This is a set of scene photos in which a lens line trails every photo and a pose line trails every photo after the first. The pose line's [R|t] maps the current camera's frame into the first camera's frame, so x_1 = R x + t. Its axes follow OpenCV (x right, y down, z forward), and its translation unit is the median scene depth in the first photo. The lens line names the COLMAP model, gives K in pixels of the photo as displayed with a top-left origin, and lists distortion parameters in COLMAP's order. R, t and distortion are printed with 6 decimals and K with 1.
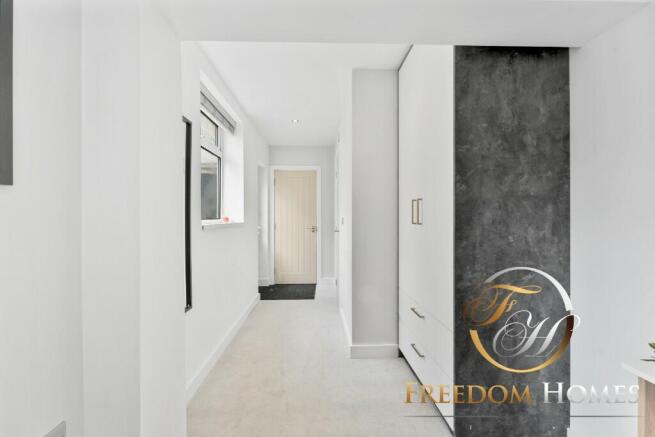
lens RADIAL K [[267.8, 0, 326.9], [0, 267.8, 221.2], [0, 0, 1]] dist [-0.000636, 0.000467]
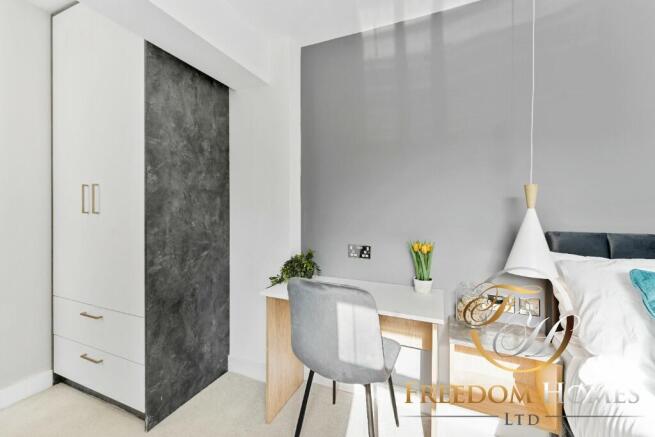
lens RADIAL K [[267.8, 0, 328.3], [0, 267.8, 215.0], [0, 0, 1]] dist [-0.000636, 0.000467]
pose [[0.425064, -0.016075, 0.905020, -0.160062], [-0.000906, 0.999834, 0.018185, 0.002267], [-0.905163, -0.008549, 0.424979, -0.080205]]
